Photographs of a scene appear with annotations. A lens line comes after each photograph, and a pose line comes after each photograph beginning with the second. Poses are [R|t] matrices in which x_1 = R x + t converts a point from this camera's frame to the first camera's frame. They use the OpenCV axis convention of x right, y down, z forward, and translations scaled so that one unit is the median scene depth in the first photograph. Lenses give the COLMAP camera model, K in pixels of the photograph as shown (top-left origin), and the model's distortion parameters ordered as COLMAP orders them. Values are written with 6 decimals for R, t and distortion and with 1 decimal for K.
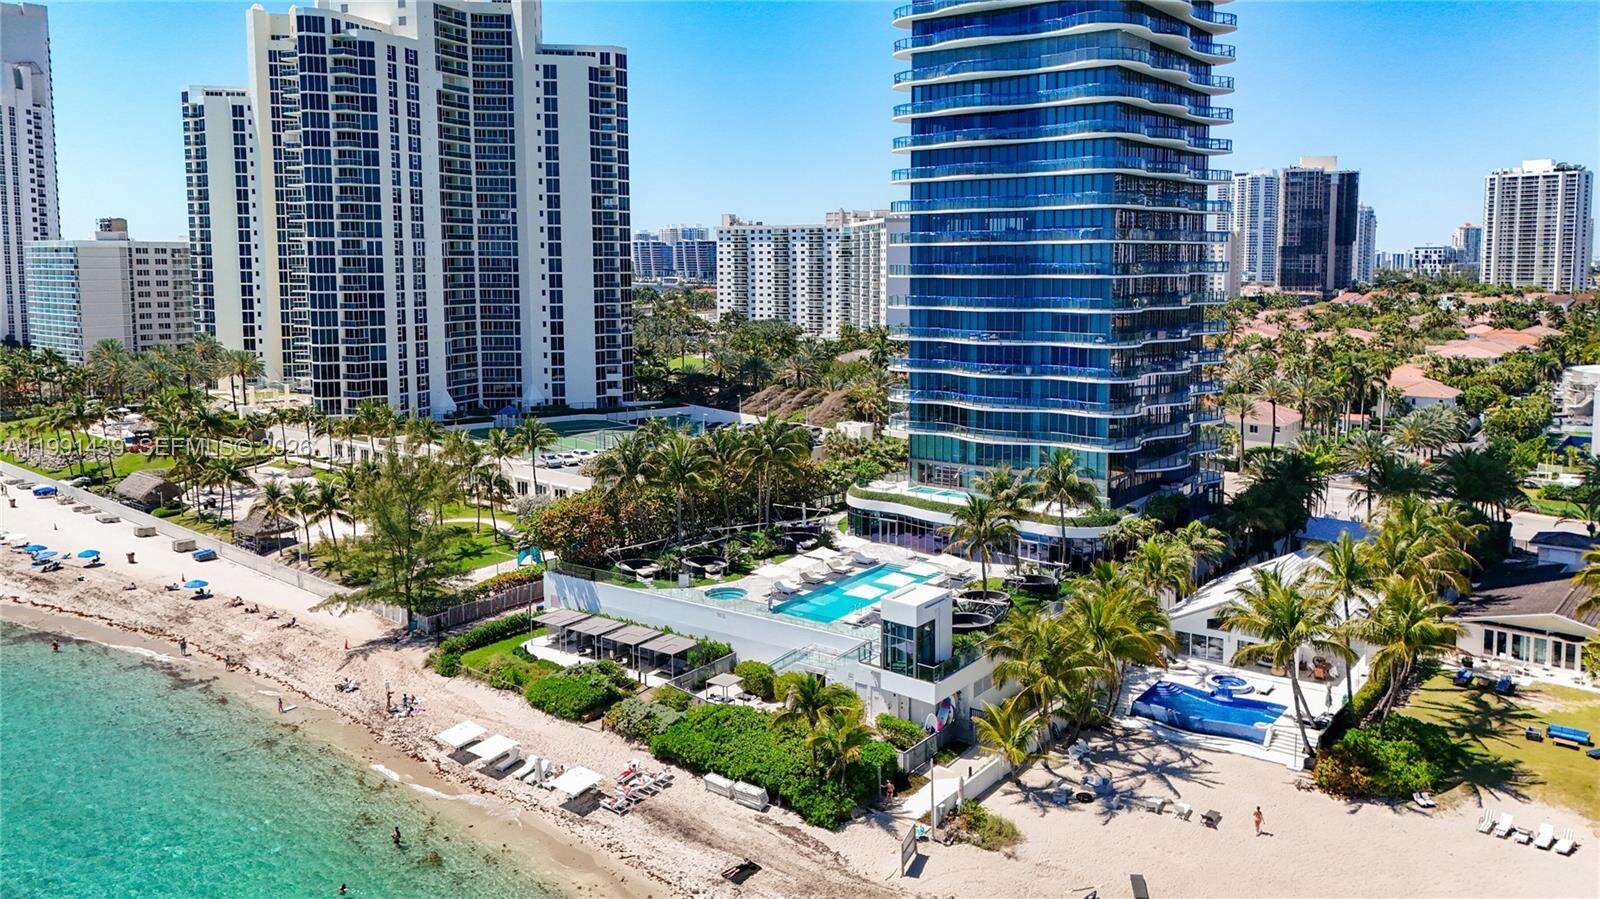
lens RADIAL K [[1195.8, 0, 803.8], [0, 1195.8, 365.6], [0, 0, 1]] dist [0.102410, -0.107079]
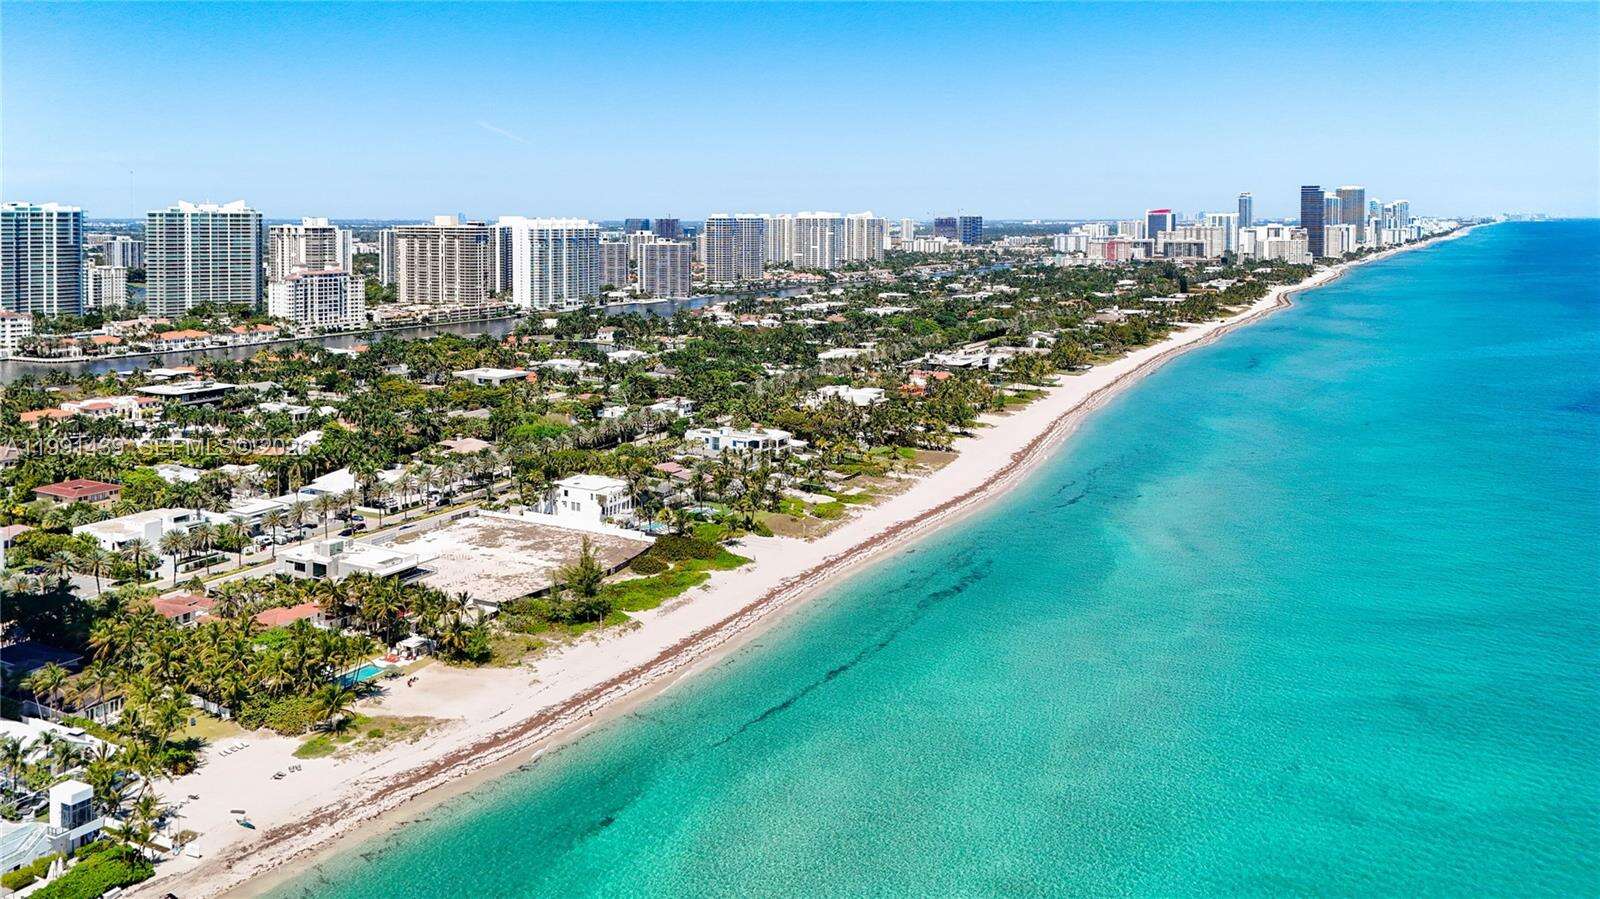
lens RADIAL K [[1260.2, 0, 794.8], [0, 1260.2, 229.8], [0, 0, 1]] dist [0.029597, 0.007720]
pose [[-0.207247, -0.015674, 0.978163, -1.886856], [0.073019, 0.996835, 0.031444, -0.610248], [-0.975560, 0.077942, -0.205447, 0.135979]]
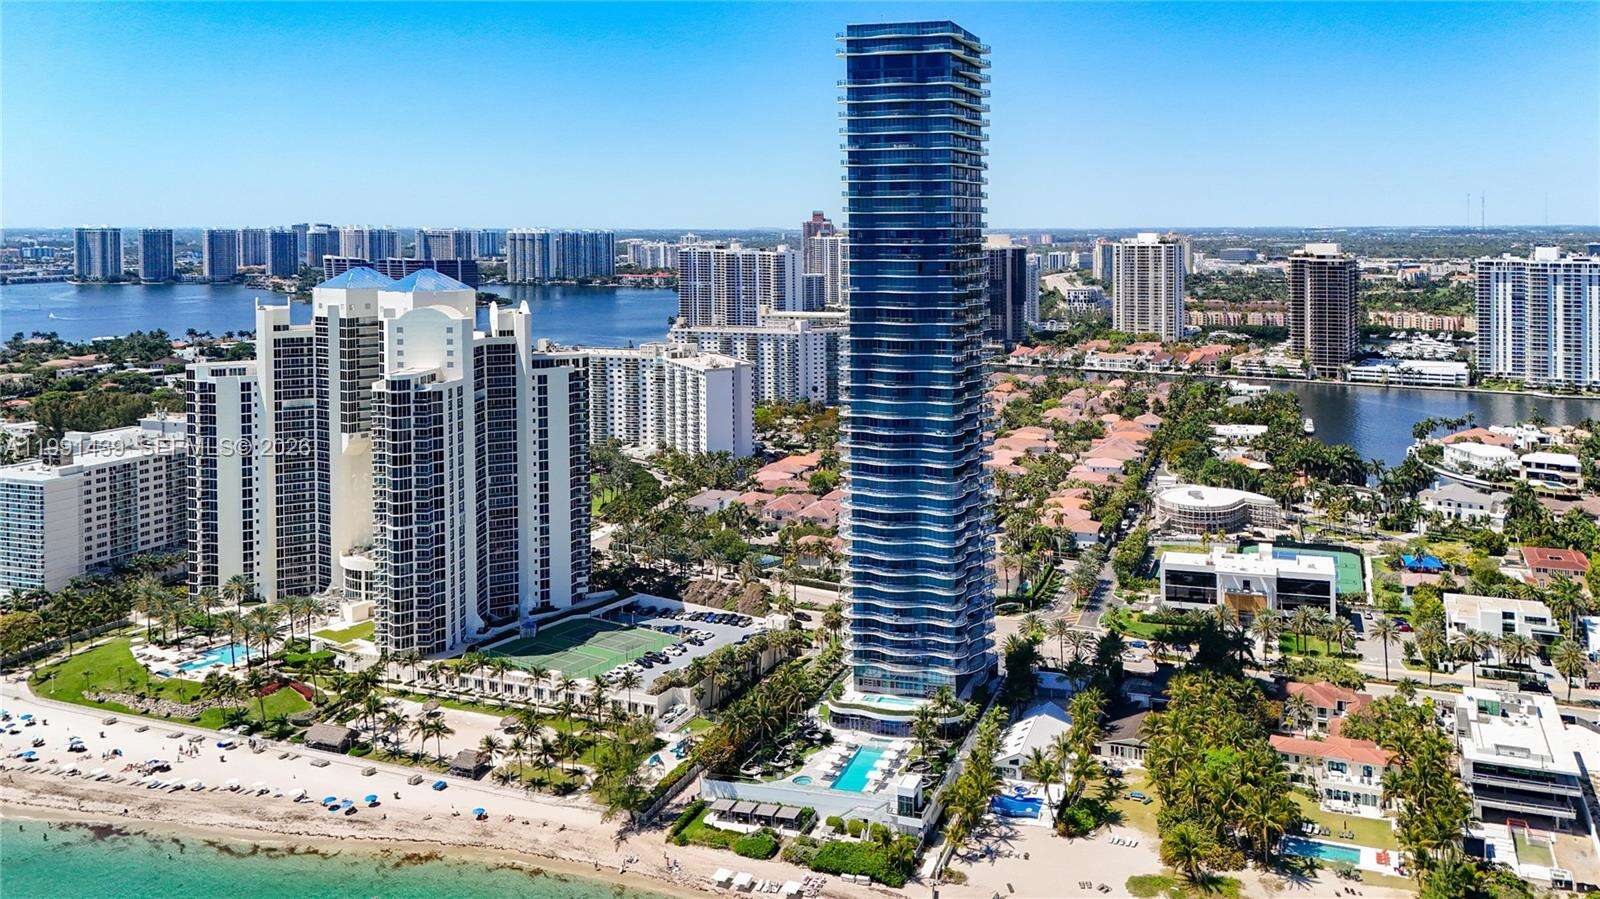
lens RADIAL K [[1226.9, 0, 924.6], [0, 1226.9, 244.3], [0, 0, 1]] dist [0.039478, -0.001594]
pose [[0.939676, -0.021621, 0.341382, -0.593187], [0.045131, 0.997112, -0.061077, -0.621313], [-0.339076, 0.072799, 0.937938, -1.216561]]
